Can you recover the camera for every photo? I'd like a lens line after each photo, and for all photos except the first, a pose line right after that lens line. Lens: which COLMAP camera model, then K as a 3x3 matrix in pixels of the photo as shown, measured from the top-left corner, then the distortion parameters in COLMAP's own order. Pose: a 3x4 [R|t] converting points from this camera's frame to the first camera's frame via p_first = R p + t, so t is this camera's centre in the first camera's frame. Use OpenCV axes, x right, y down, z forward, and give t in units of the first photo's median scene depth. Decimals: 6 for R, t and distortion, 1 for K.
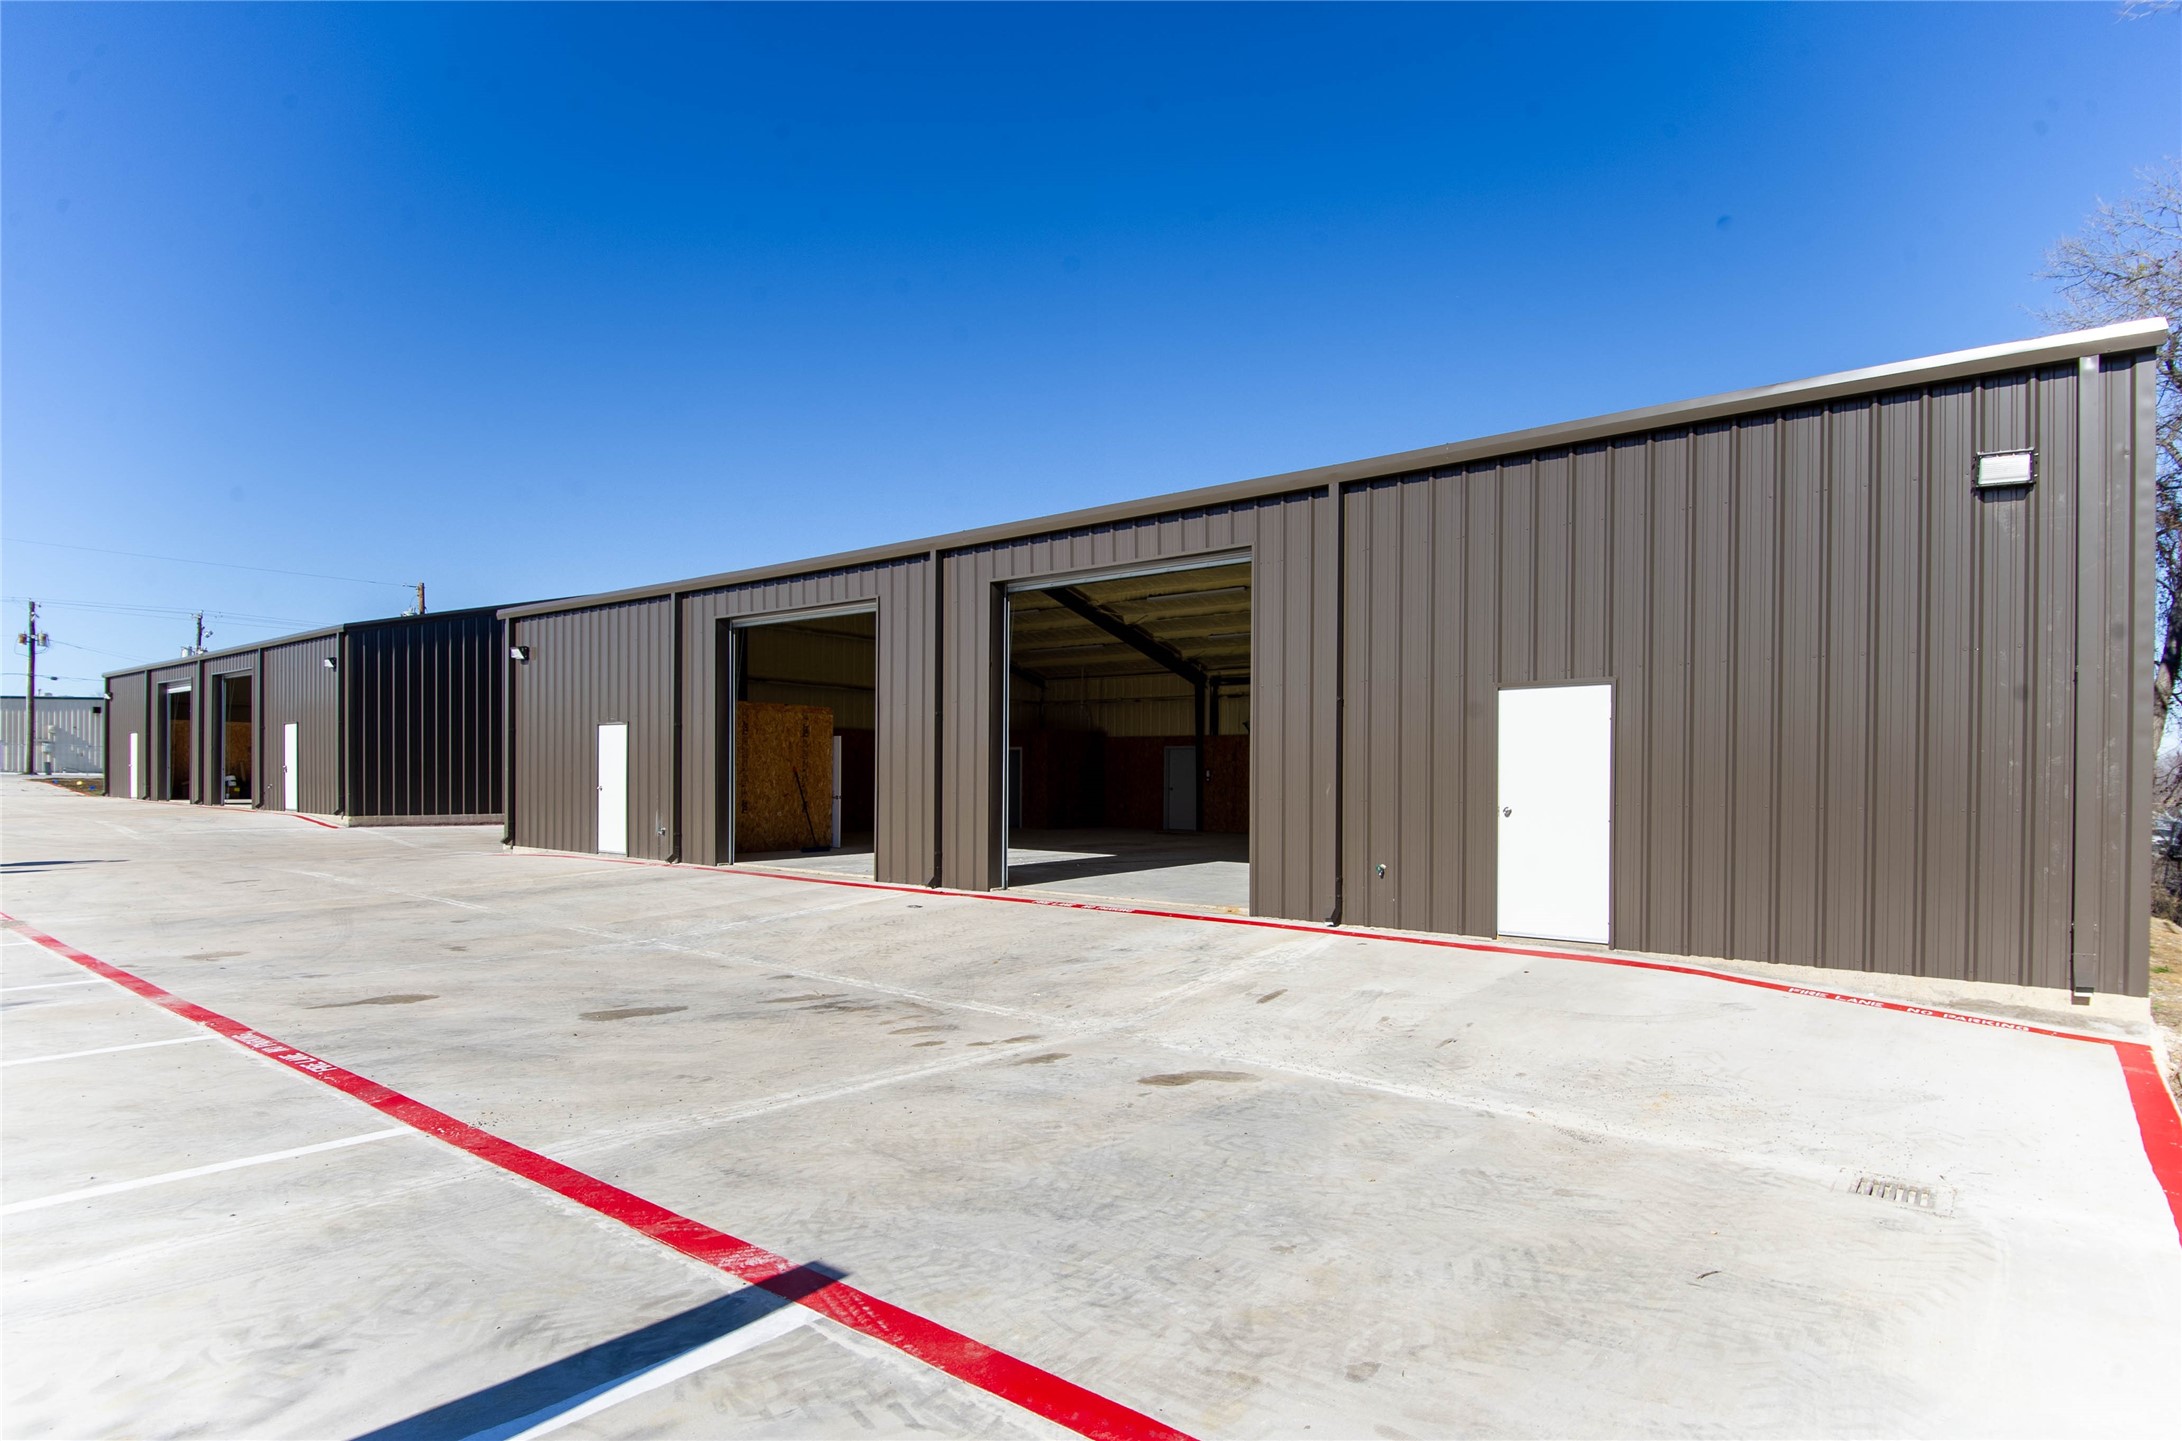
lens RADIAL K [[1155.9, 0, 1143.0], [0, 1155.9, 784.3], [0, 0, 1]] dist [0.004224, -0.000123]
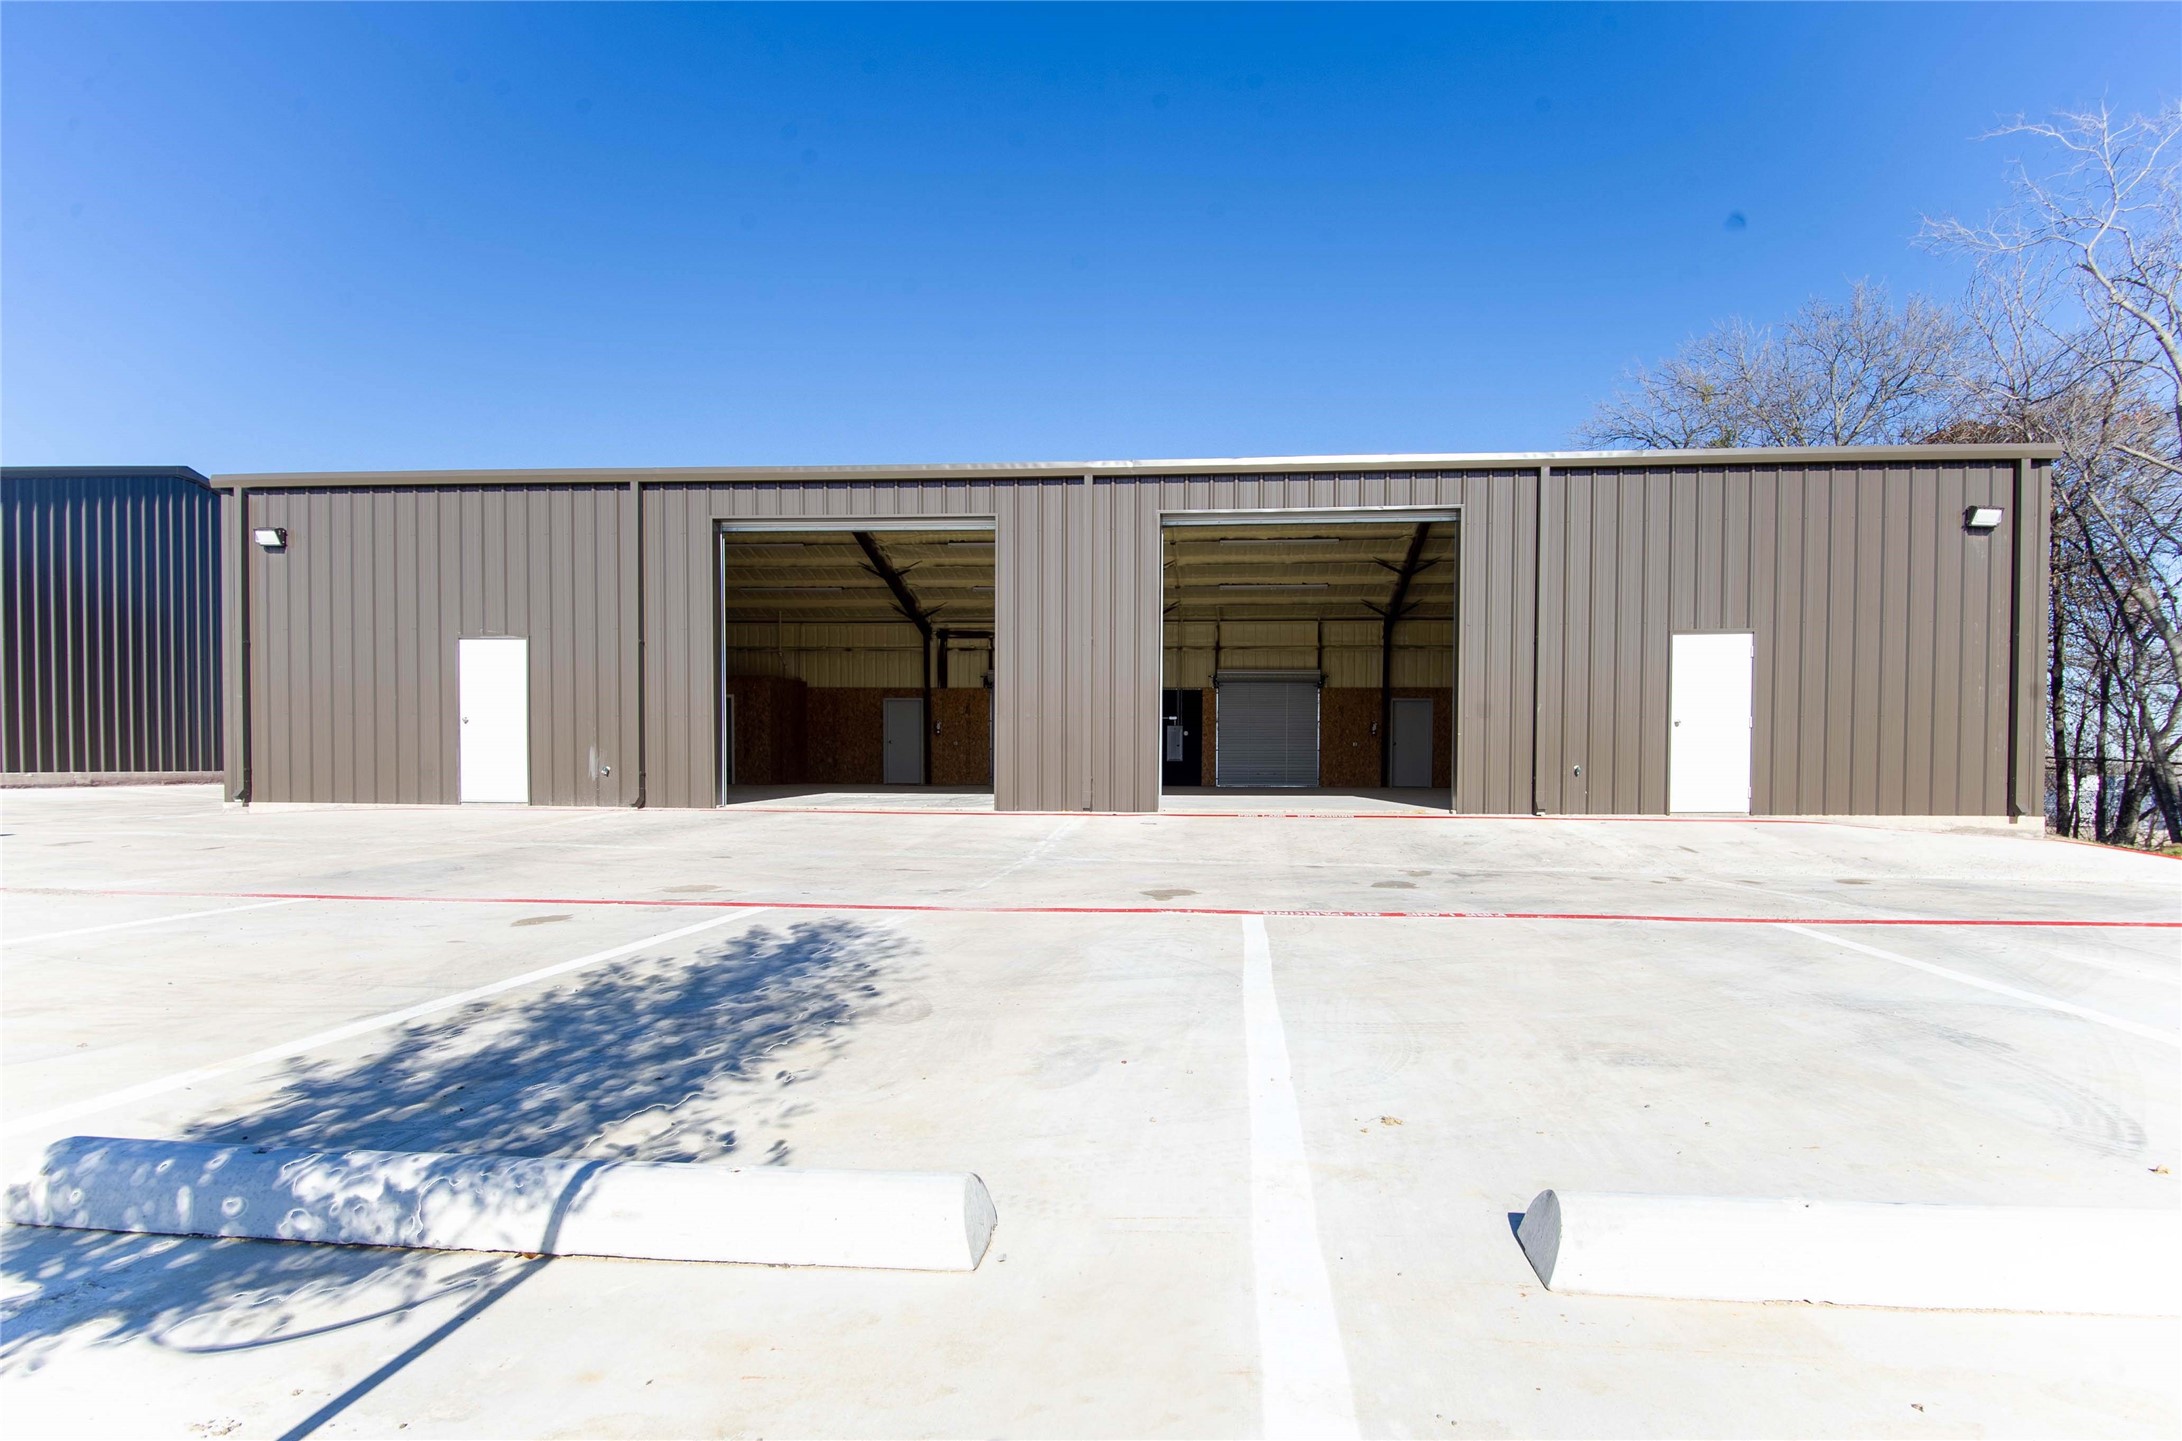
lens RADIAL K [[1155.9, 0, 1143.0], [0, 1155.9, 784.3], [0, 0, 1]] dist [0.004224, -0.000123]
pose [[0.837657, -0.016624, 0.545943, -0.479694], [0.006886, 0.999779, 0.019879, 0.031901], [-0.546153, -0.012892, 0.837586, 0.089000]]
